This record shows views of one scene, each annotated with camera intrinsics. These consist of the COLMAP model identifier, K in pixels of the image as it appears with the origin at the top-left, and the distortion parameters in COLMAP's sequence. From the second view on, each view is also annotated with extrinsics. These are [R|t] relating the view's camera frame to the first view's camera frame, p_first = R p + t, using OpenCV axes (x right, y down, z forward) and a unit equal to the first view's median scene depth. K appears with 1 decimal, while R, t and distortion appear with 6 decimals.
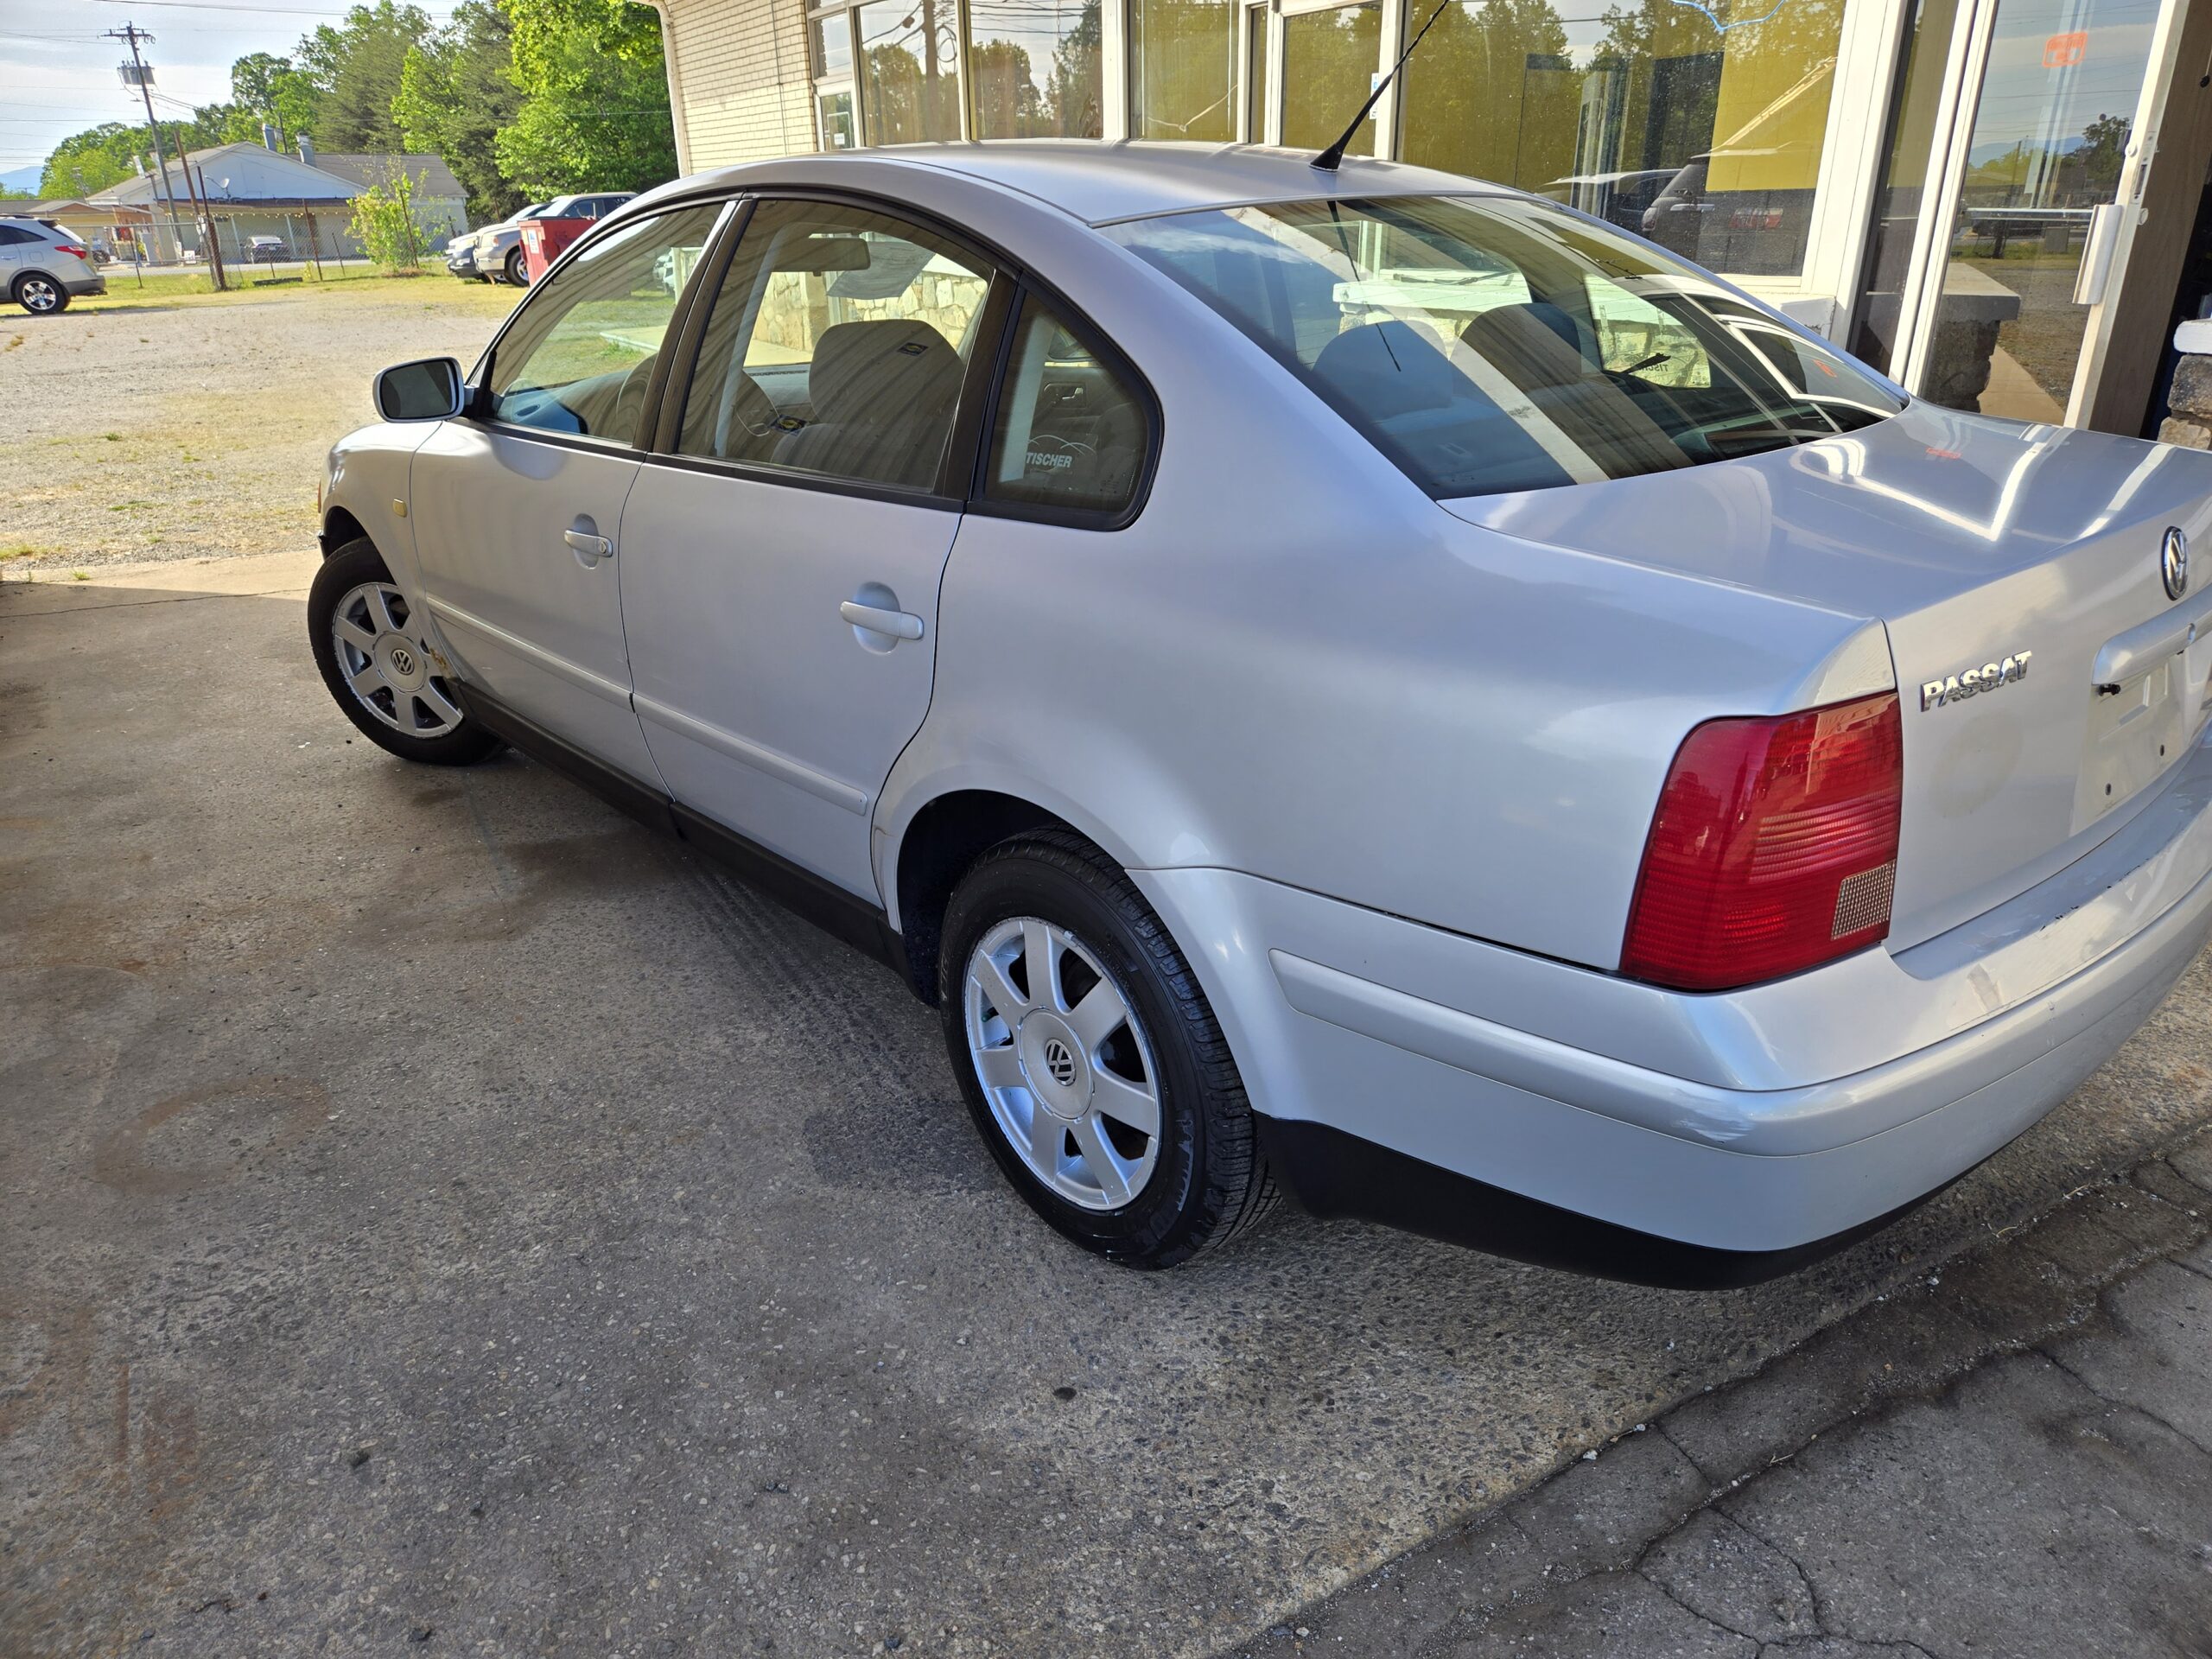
lens RADIAL K [[1480.3, 0, 1106.9], [0, 1480.3, 830.3], [0, 0, 1]] dist [0.070344, -0.056540]
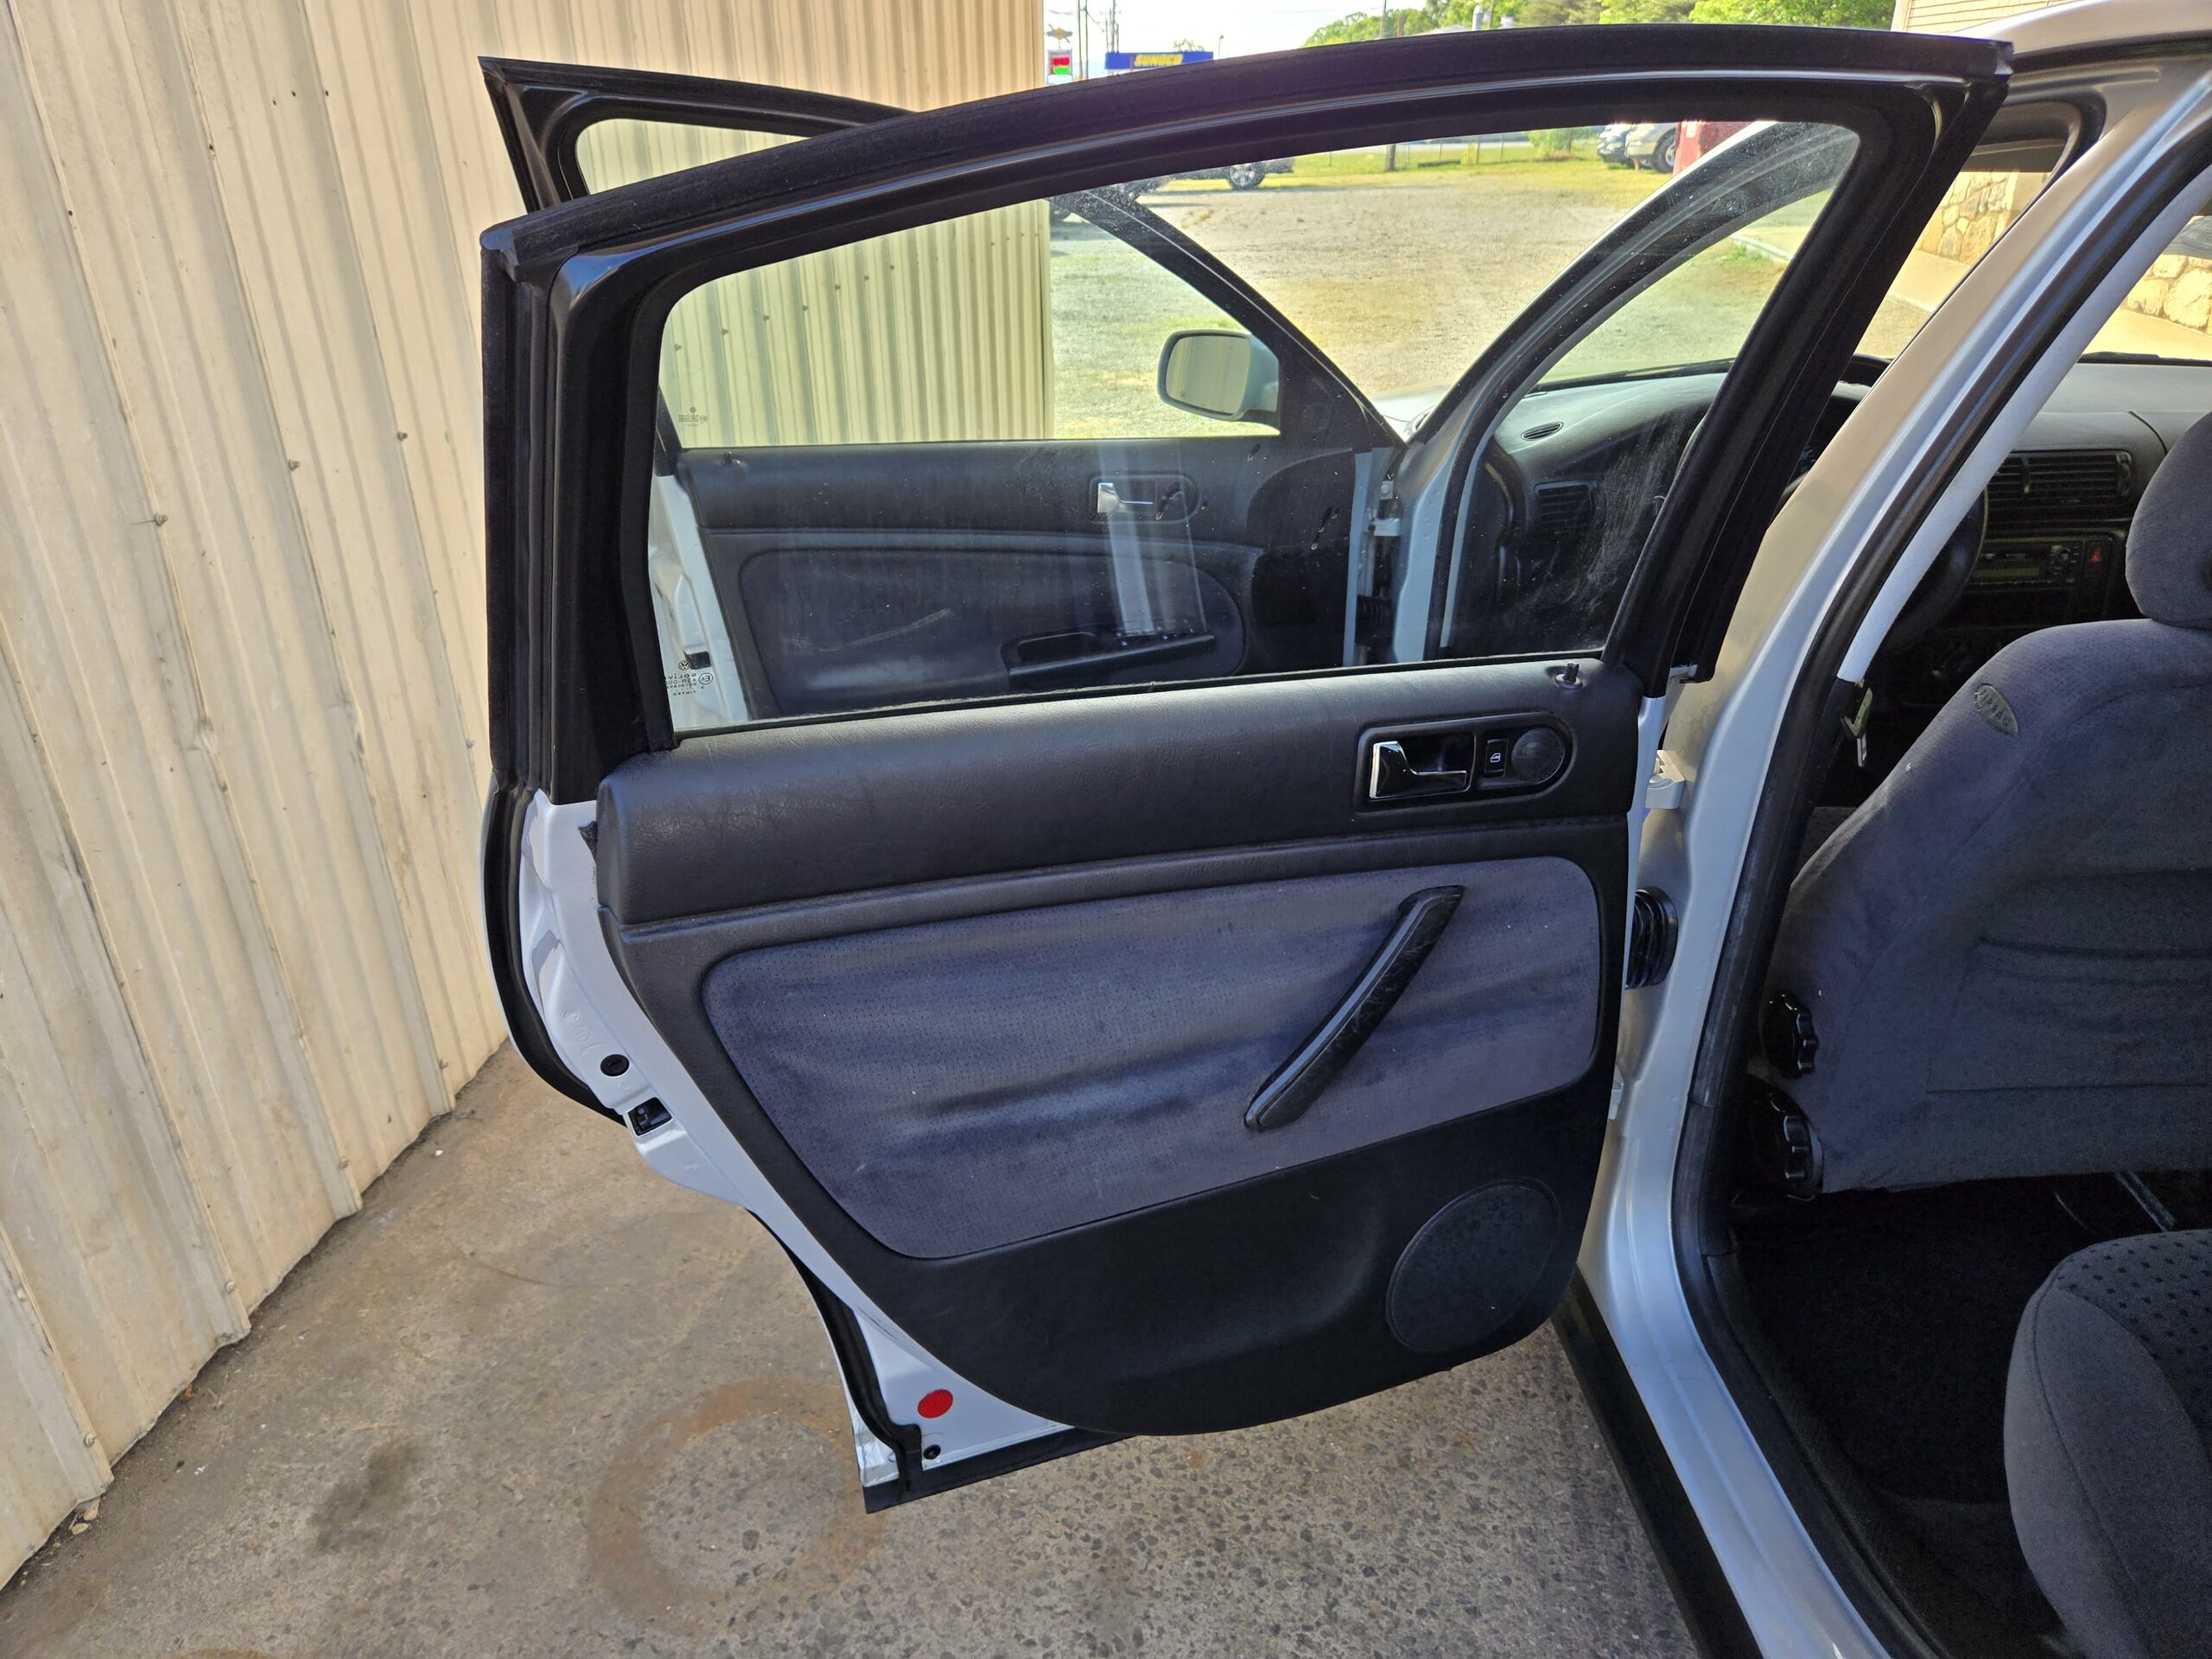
lens RADIAL K [[1456.1, 0, 1097.4], [0, 1456.1, 827.6], [0, 0, 1]] dist [0.093563, -0.073028]
pose [[0.771665, 0.290349, -0.565890, -0.155695], [-0.251277, 0.956514, 0.148123, -0.193869], [0.584289, 0.027894, 0.811066, 0.463932]]
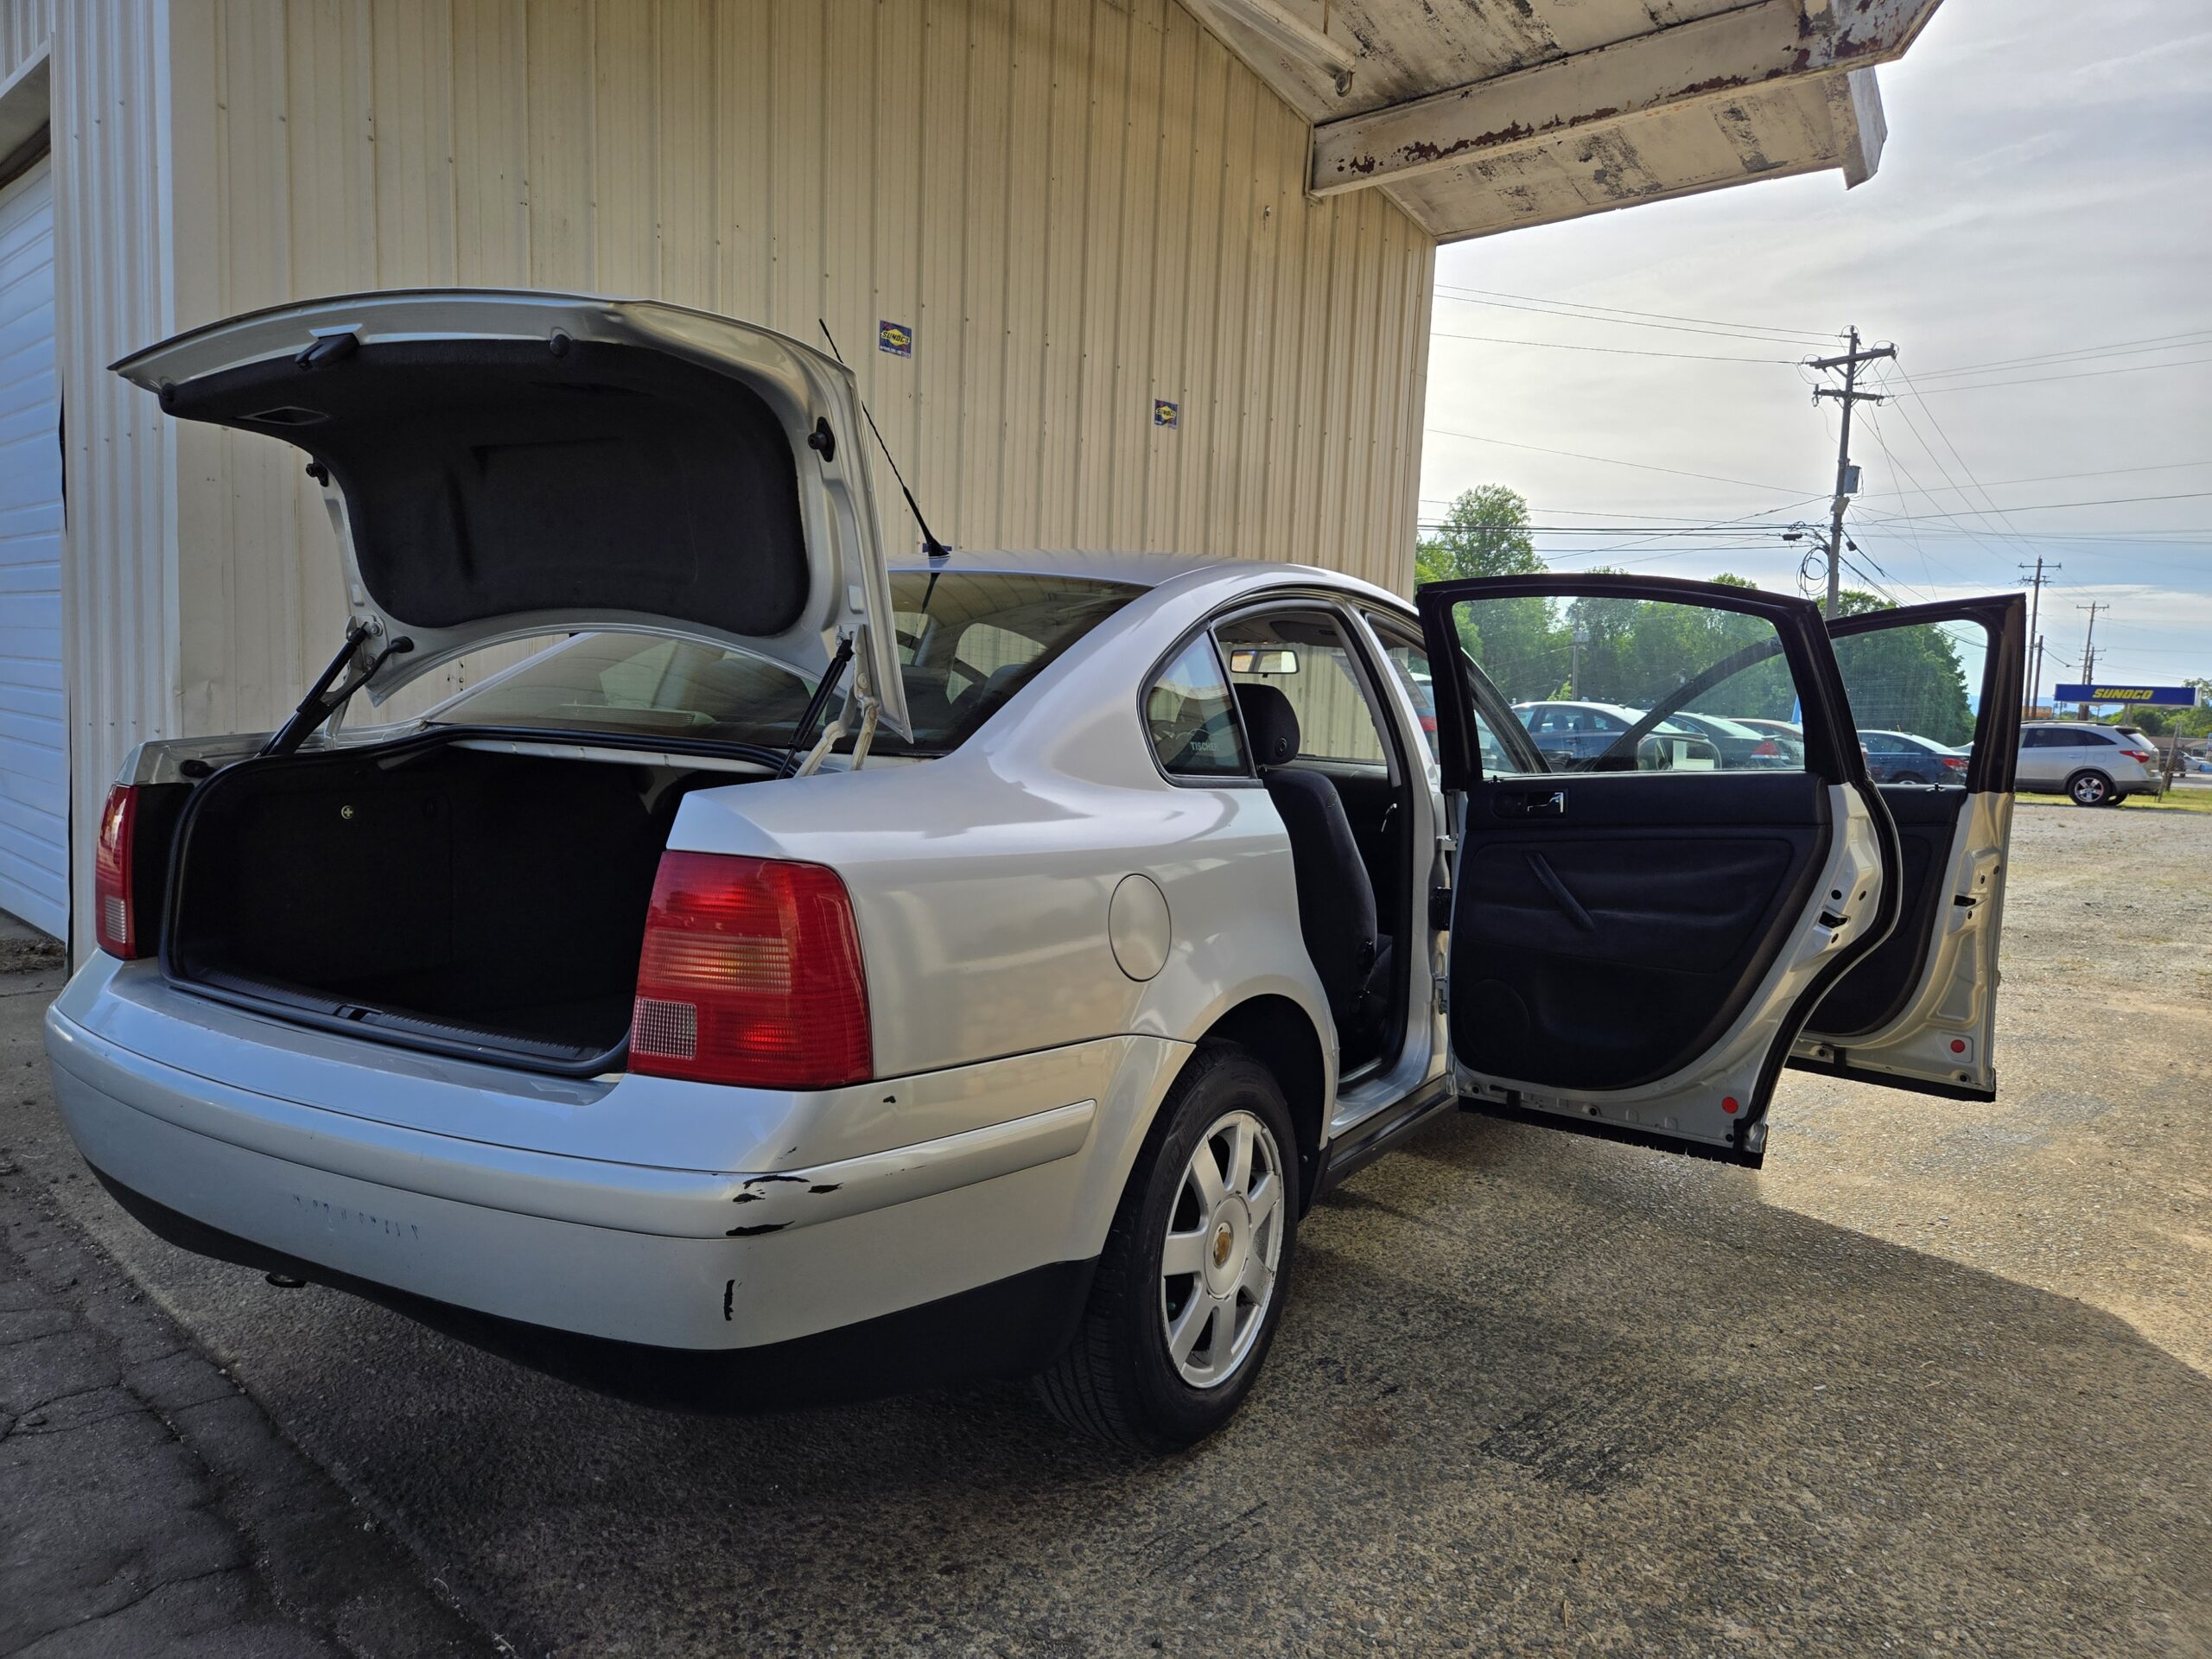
lens RADIAL K [[1452.0, 0, 1109.5], [0, 1452.0, 829.9], [0, 0, 1]] dist [0.101453, -0.078719]
pose [[0.296662, 0.116282, -0.947877, 1.113207], [-0.411097, 0.911436, -0.016852, -0.210070], [0.861969, 0.394669, 0.318192, 0.664421]]
